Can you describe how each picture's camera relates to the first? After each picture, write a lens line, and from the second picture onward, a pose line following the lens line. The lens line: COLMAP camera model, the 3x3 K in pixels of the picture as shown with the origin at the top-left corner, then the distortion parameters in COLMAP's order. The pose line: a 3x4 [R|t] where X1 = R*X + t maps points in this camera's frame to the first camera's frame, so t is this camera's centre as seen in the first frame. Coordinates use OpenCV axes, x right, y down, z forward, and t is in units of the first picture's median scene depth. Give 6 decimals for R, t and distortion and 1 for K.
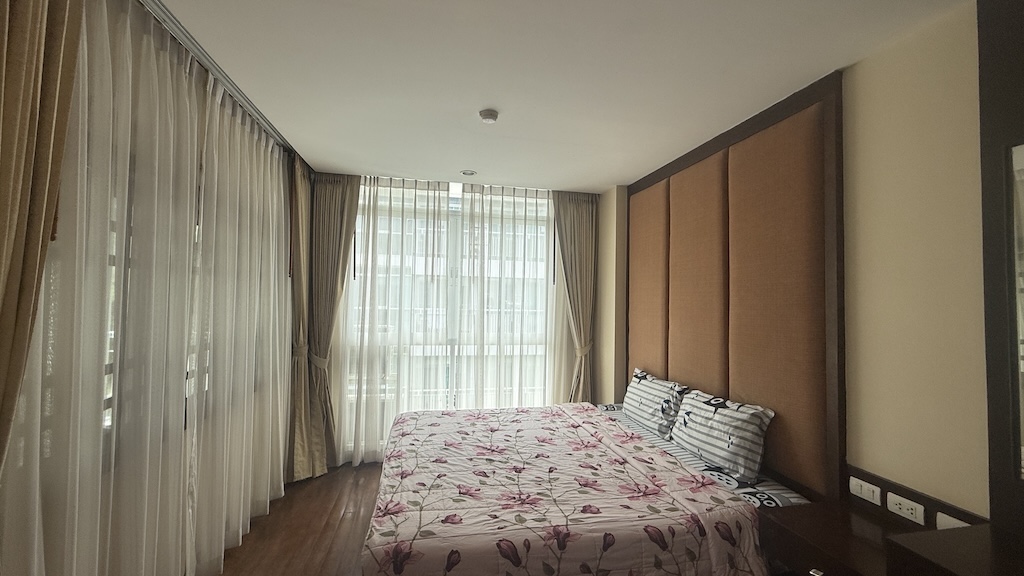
lens RADIAL K [[408.0, 0, 509.9], [0, 408.0, 287.5], [0, 0, 1]] dist [-0.000814, -0.000718]
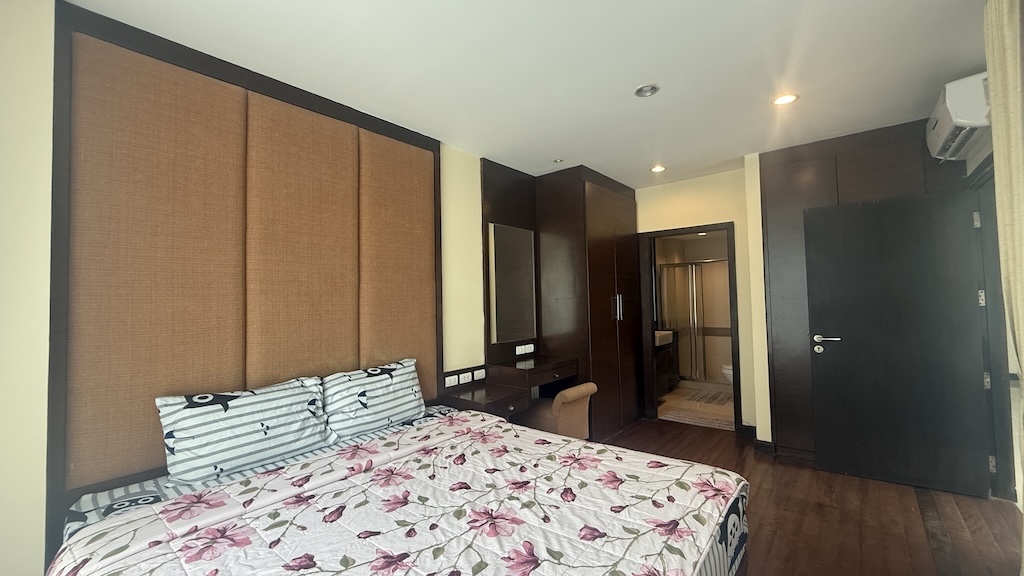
lens RADIAL K [[408.0, 0, 511.8], [0, 408.0, 288.9], [0, 0, 1]] dist [-0.000814, -0.000718]
pose [[-0.627222, 0.021035, 0.778557, -0.541469], [-0.012573, 0.999231, -0.037127, 0.108745], [-0.778739, -0.033075, -0.626475, 1.436307]]
